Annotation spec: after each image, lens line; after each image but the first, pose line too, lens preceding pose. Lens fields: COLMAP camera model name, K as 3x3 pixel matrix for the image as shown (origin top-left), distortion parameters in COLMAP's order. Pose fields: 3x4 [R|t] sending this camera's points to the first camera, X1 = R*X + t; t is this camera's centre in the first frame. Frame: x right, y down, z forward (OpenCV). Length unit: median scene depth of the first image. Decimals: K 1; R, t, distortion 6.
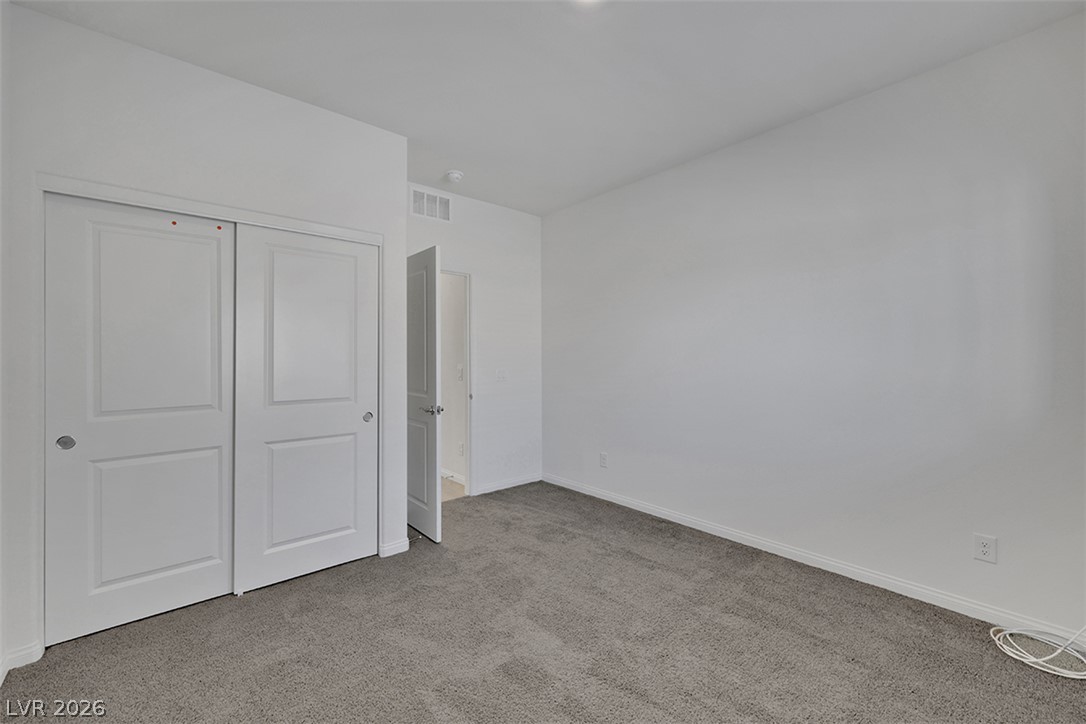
lens RADIAL K [[452.9, 0, 542.8], [0, 452.9, 357.7], [0, 0, 1]] dist [-0.000296, -0.000130]
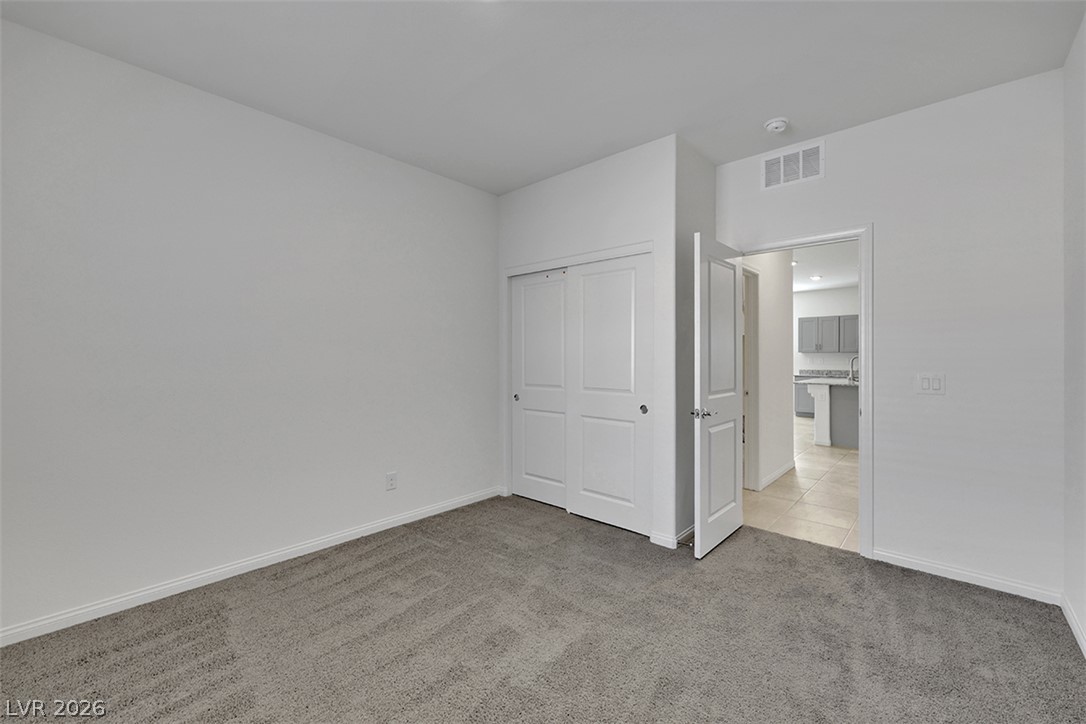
lens RADIAL K [[452.9, 0, 542.8], [0, 452.9, 357.7], [0, 0, 1]] dist [-0.000296, -0.000130]
pose [[0.096597, 0.000886, -0.995323, 0.655179], [-0.000012, 1.000000, 0.000889, 0.004015], [0.995324, -0.000074, 0.096597, 0.612157]]
